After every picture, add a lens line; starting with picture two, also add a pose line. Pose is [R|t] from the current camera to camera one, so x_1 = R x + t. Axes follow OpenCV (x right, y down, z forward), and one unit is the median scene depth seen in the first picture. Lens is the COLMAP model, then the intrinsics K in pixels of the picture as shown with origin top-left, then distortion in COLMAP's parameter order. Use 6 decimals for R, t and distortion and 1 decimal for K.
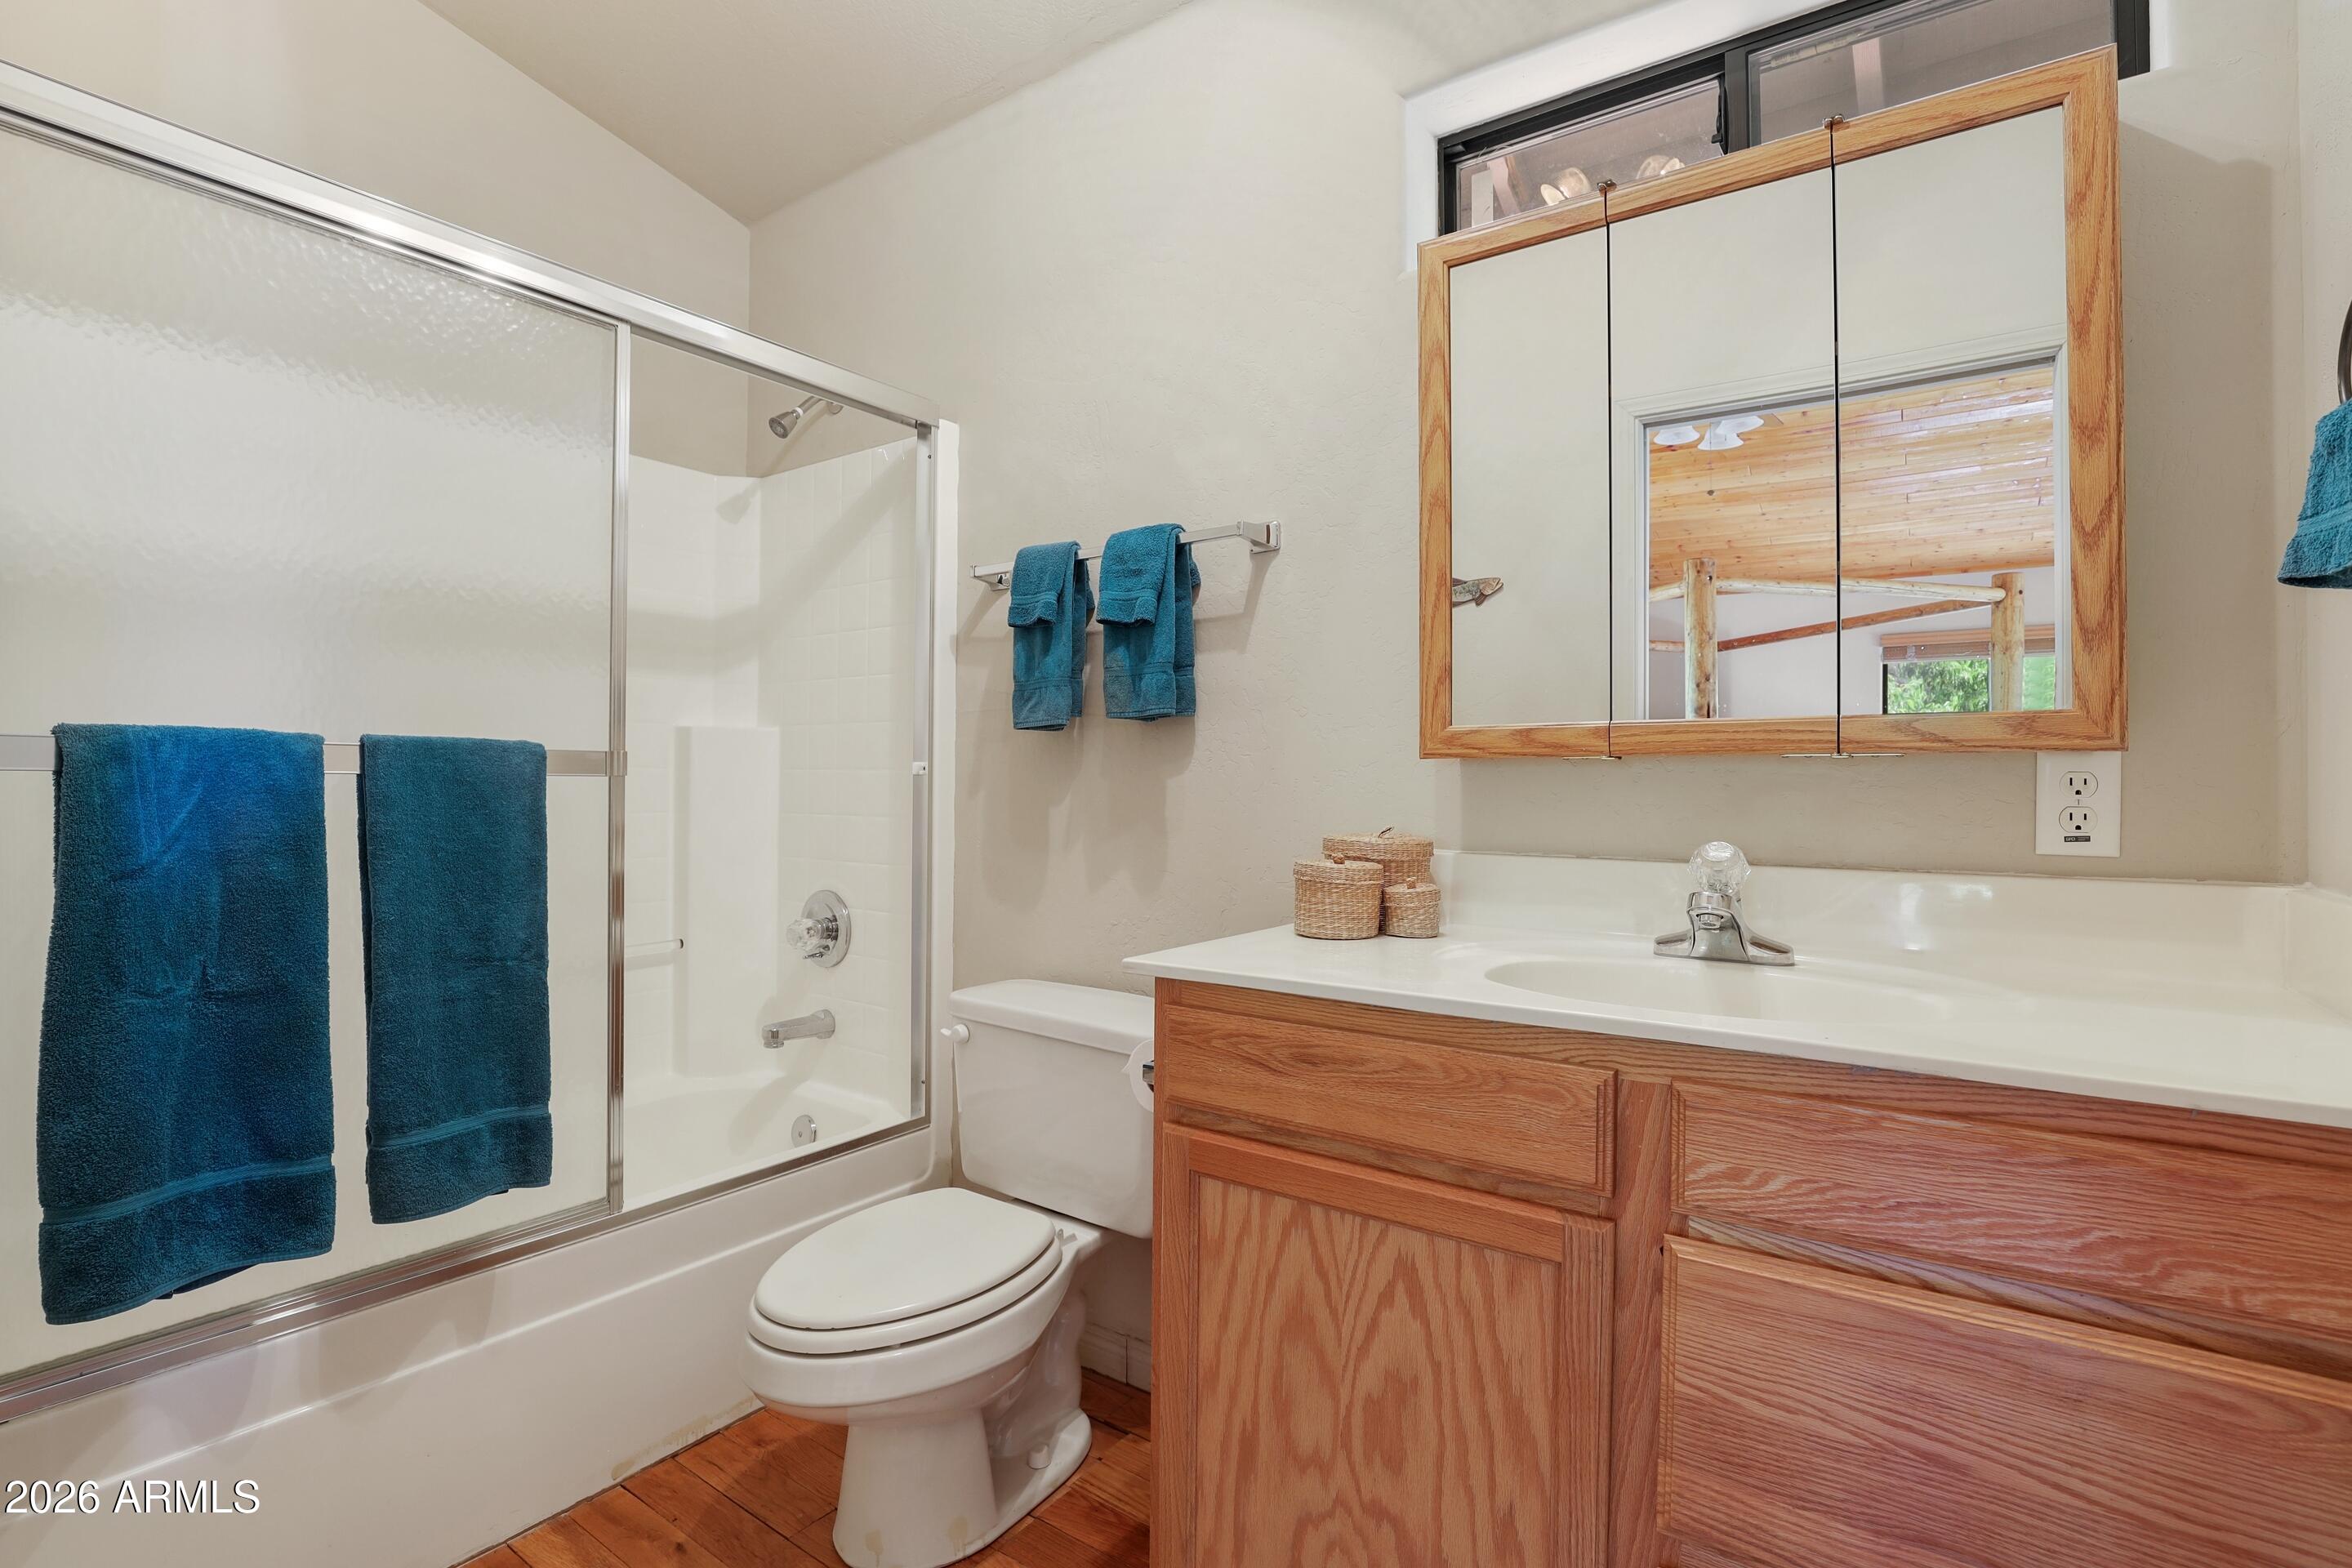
lens RADIAL K [[1113.2, 0, 1169.7], [0, 1113.2, 798.8], [0, 0, 1]] dist [-0.017128, 0.000248]
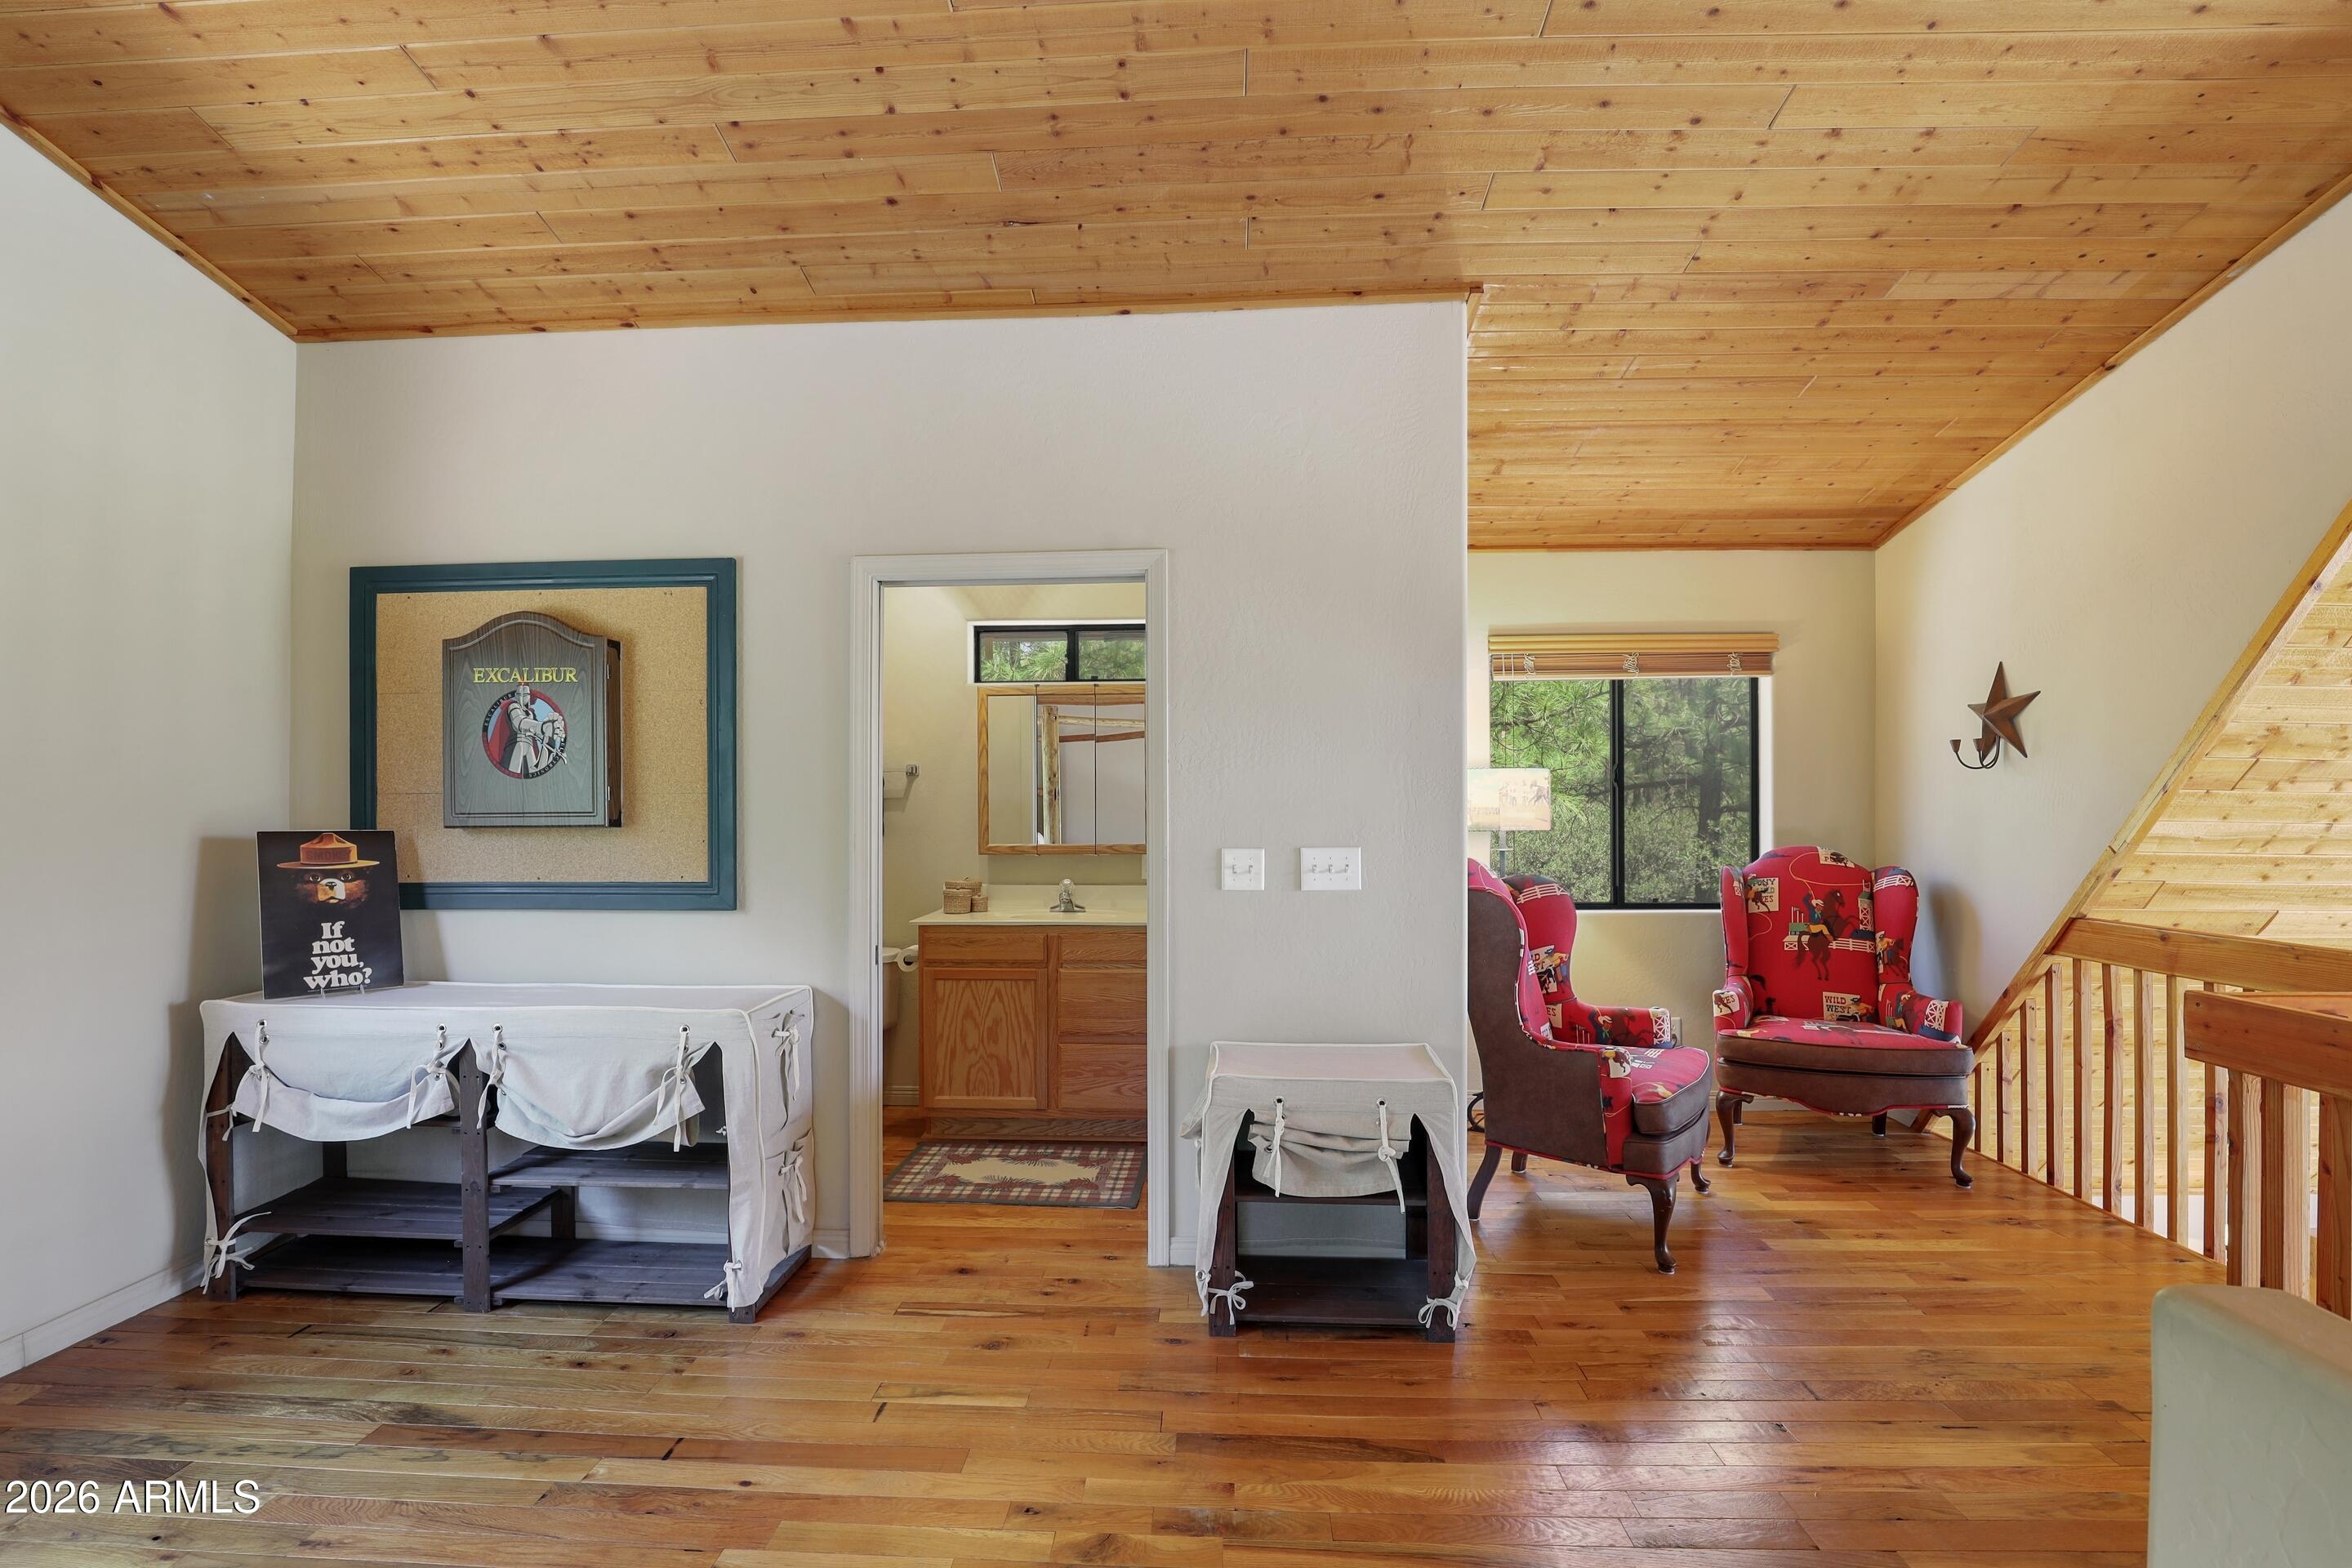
lens RADIAL K [[1113.2, 0, 1169.7], [0, 1113.2, 798.8], [0, 0, 1]] dist [-0.017128, 0.000248]
pose [[0.846836, -0.004340, 0.531836, -1.283090], [0.014979, 0.999765, -0.015692, -0.178847], [-0.531643, 0.021255, 0.846702, -2.520648]]
